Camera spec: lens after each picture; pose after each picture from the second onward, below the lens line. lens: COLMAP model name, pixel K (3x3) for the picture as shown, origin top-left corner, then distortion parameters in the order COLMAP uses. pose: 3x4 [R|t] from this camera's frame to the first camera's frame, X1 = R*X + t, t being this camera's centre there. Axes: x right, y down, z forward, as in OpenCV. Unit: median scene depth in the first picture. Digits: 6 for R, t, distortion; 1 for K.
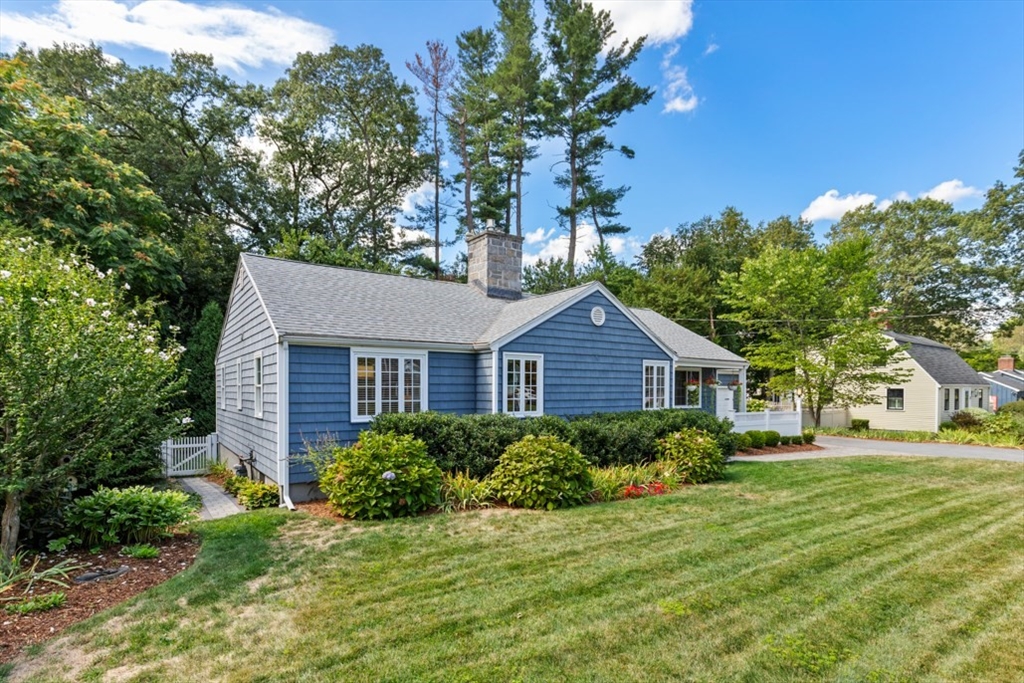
lens RADIAL K [[516.8, 0, 511.0], [0, 516.8, 383.1], [0, 0, 1]] dist [0.002453, 0.000078]
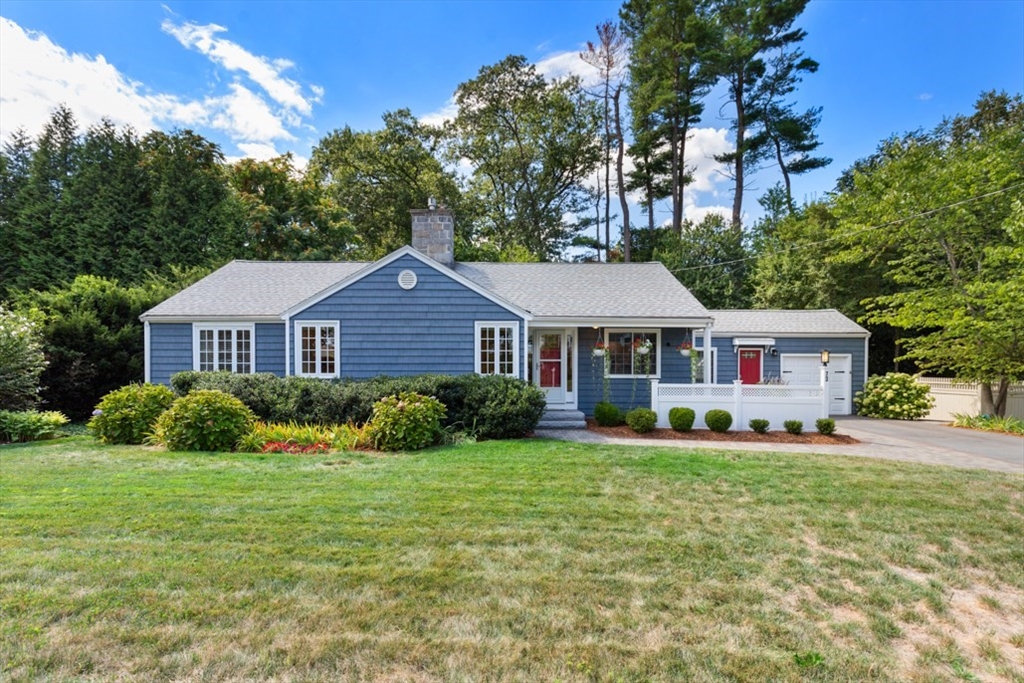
lens RADIAL K [[479.7, 0, 504.7], [0, 479.7, 363.9], [0, 0, 1]] dist [0.012713, -0.000156]
pose [[0.820783, -0.002448, -0.571235, 0.793557], [0.007506, 0.999951, 0.006500, 0.026328], [0.571191, -0.009623, 0.820761, 0.320655]]
